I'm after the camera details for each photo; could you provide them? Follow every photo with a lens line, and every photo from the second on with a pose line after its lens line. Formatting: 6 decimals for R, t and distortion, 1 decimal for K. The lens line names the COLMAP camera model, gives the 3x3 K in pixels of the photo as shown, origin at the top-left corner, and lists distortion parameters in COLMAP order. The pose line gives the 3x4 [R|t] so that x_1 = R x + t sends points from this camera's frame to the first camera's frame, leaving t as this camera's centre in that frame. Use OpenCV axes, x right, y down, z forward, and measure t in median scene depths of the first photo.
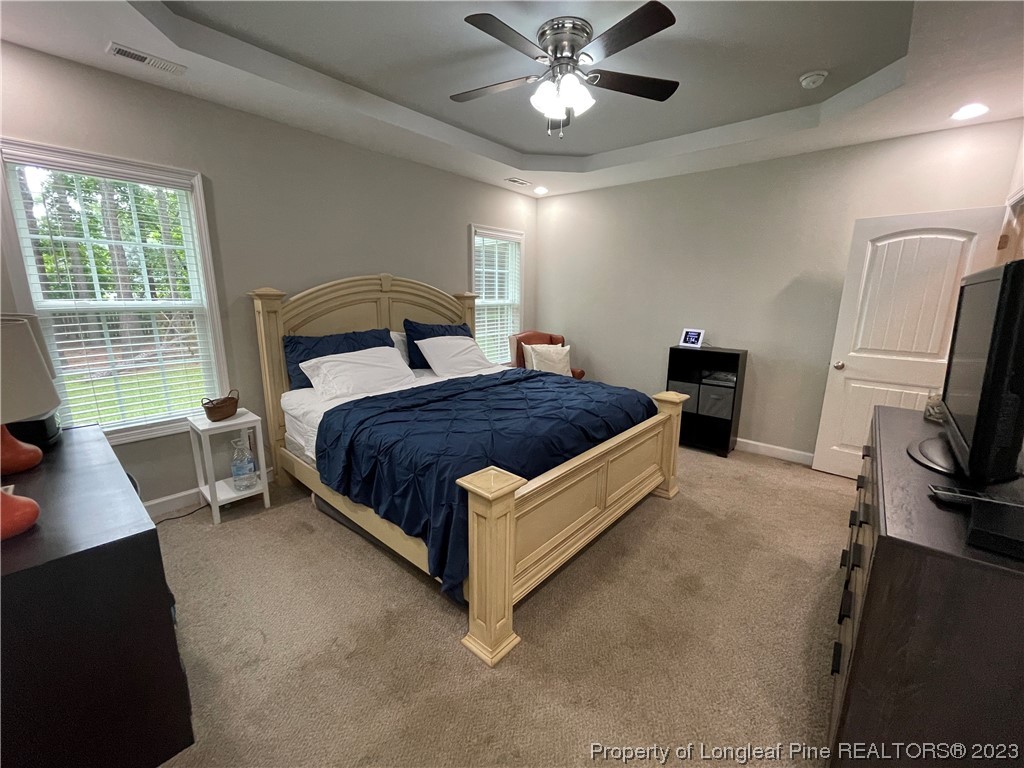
lens RADIAL K [[415.1, 0, 509.2], [0, 415.1, 376.3], [0, 0, 1]] dist [0.044152, 0.000044]
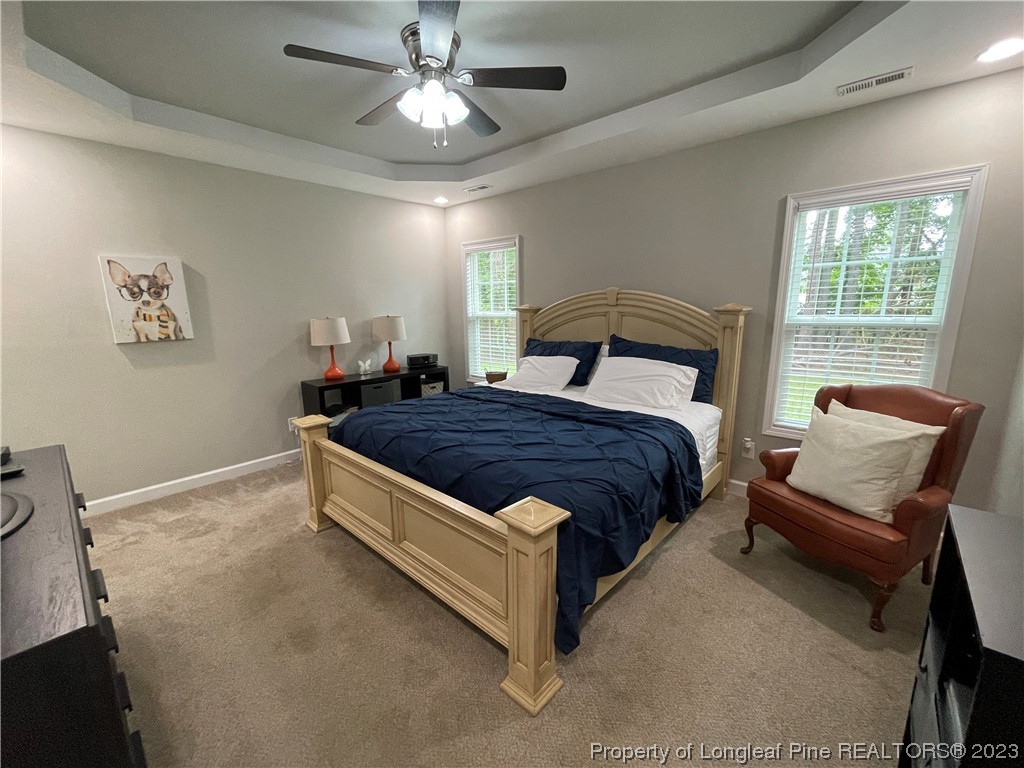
lens RADIAL K [[418.2, 0, 510.8], [0, 418.2, 384.1], [0, 0, 1]] dist [-0.000465, 0.000103]
pose [[-0.001315, 0.182410, -0.983222, 0.799892], [-0.197378, 0.963833, 0.179077, -0.172314], [0.980327, 0.194301, 0.034736, 0.867041]]
